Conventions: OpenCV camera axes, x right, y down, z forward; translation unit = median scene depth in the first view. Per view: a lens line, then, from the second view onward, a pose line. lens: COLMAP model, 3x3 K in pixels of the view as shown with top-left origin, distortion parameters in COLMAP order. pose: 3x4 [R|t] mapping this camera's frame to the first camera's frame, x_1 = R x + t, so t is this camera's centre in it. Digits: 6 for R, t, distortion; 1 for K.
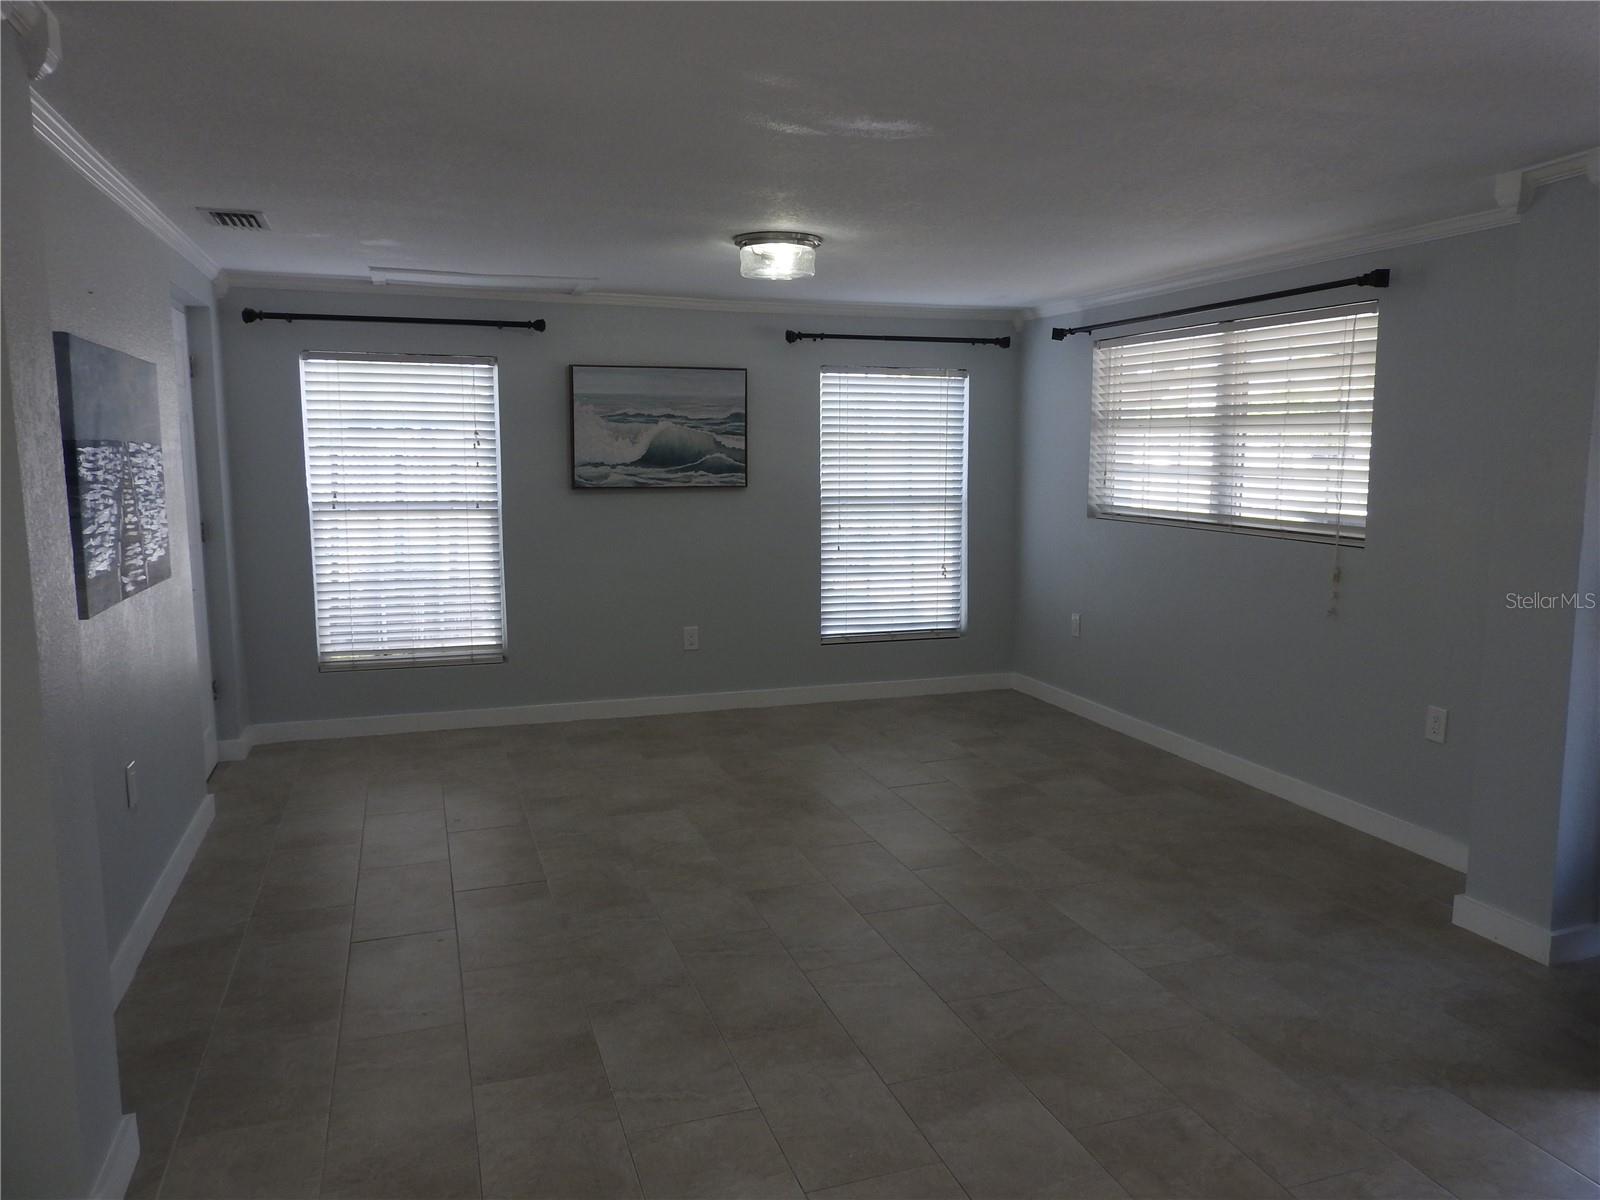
lens RADIAL K [[1143.9, 0, 801.6], [0, 1143.9, 603.0], [0, 0, 1]] dist [0.009534, -0.006542]
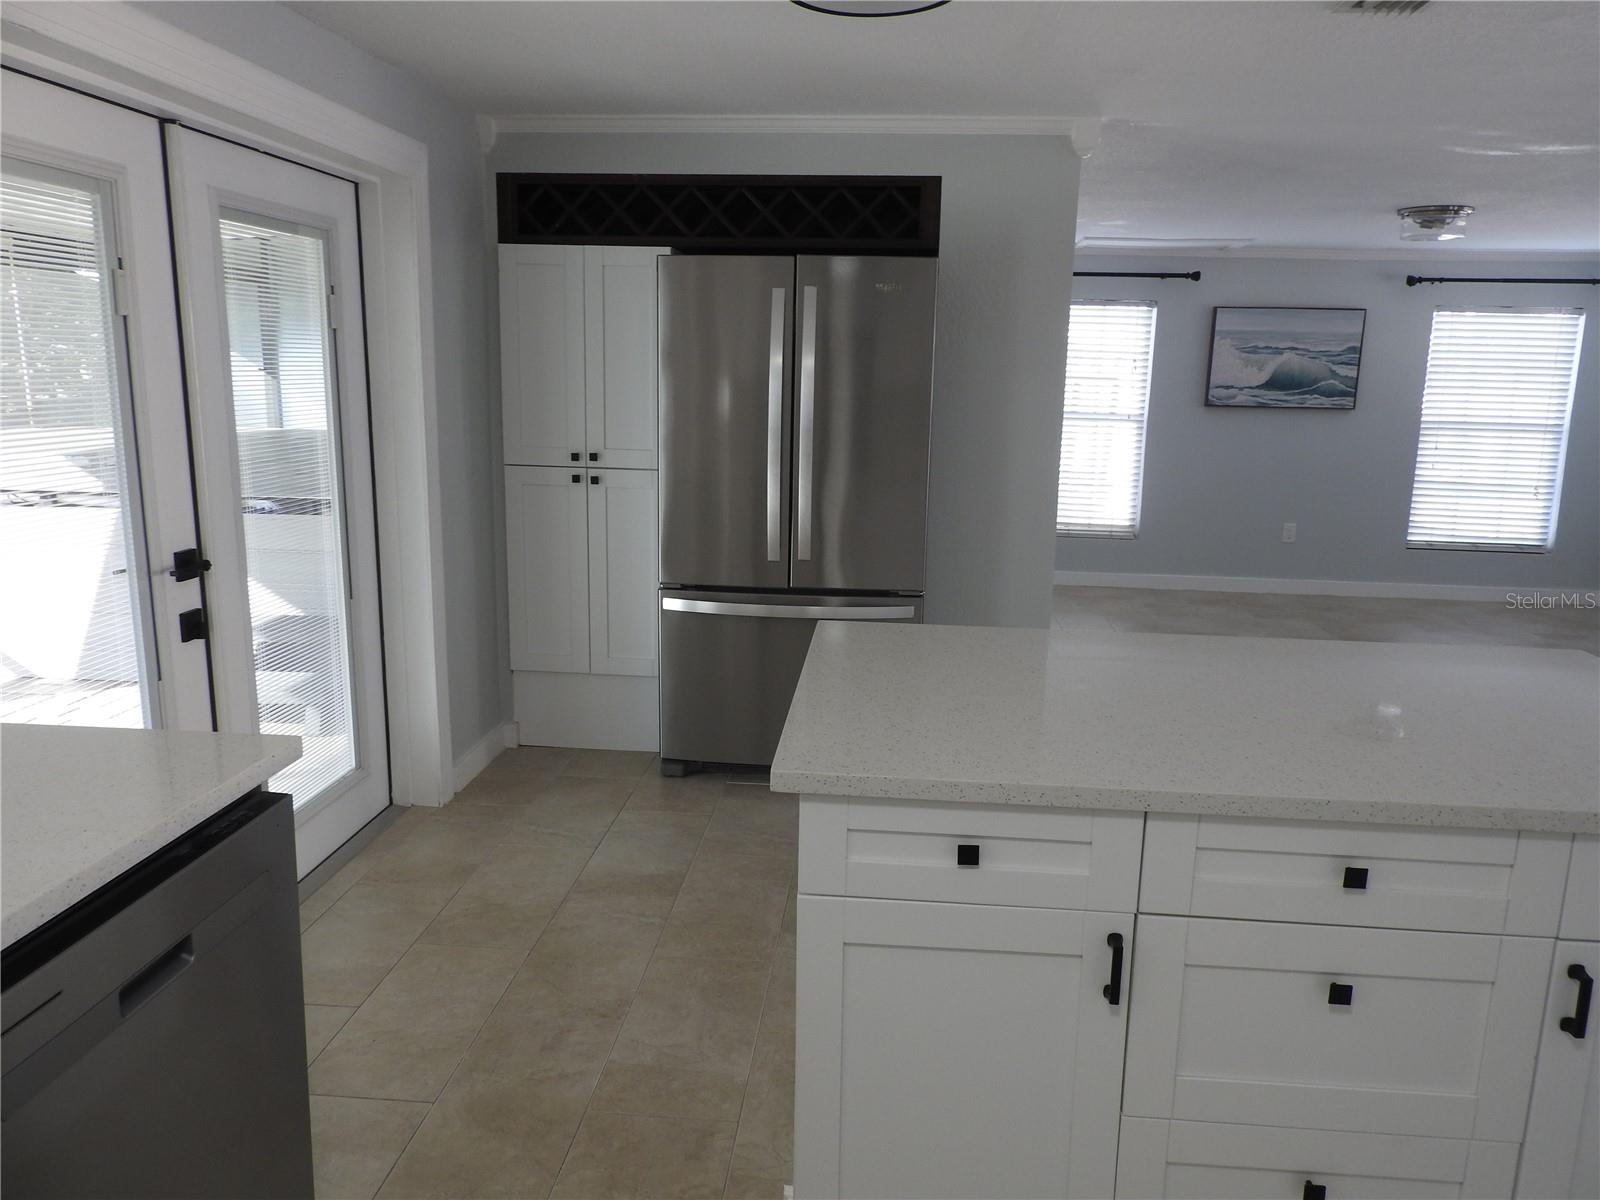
lens RADIAL K [[1143.9, 0, 803.6], [0, 1143.9, 601.8], [0, 0, 1]] dist [0.009534, -0.006542]
pose [[0.913798, 0.097313, -0.394339, -0.083367], [-0.075466, 0.994648, 0.070576, 0.058293], [0.399096, -0.034732, 0.916251, -0.336891]]
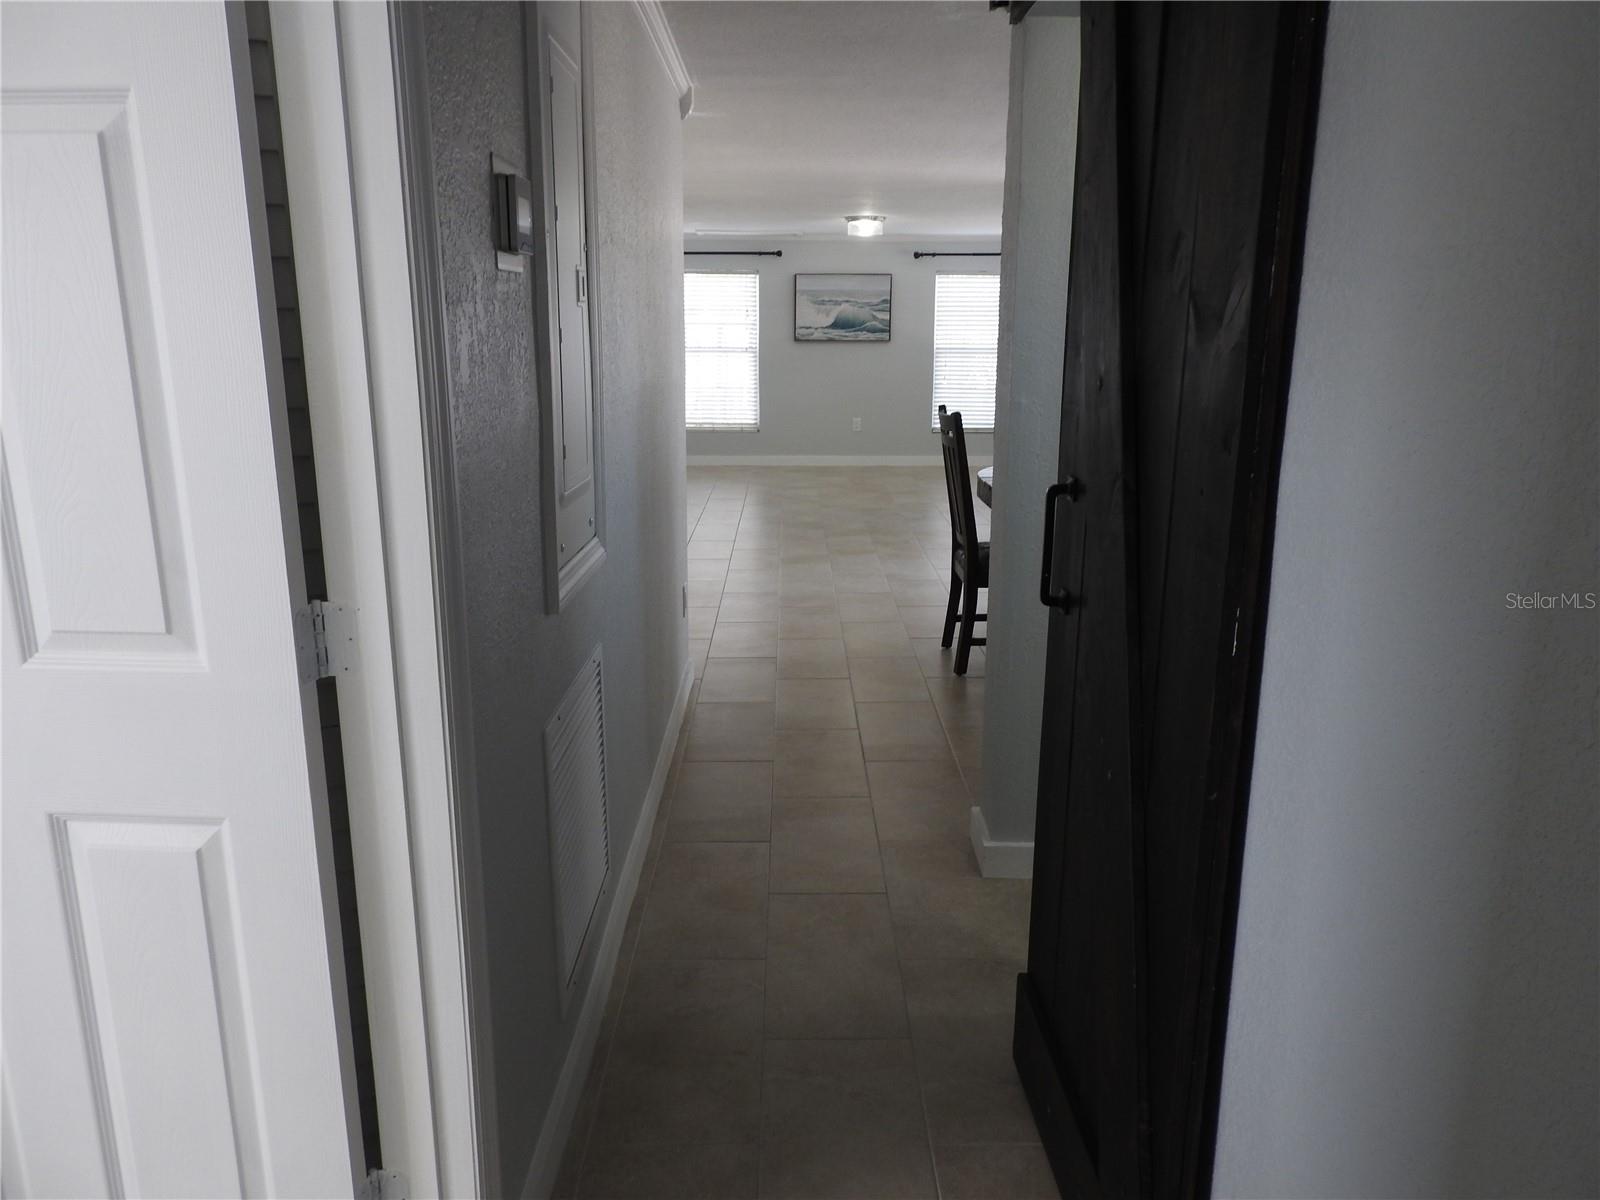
lens RADIAL K [[1143.9, 0, 800.8], [0, 1143.9, 591.1], [0, 0, 1]] dist [0.009534, -0.006542]
pose [[0.942714, 0.077569, -0.324459, 0.443222], [-0.044594, 0.993164, 0.107869, 0.103750], [0.330608, -0.087221, 0.939729, -0.789207]]
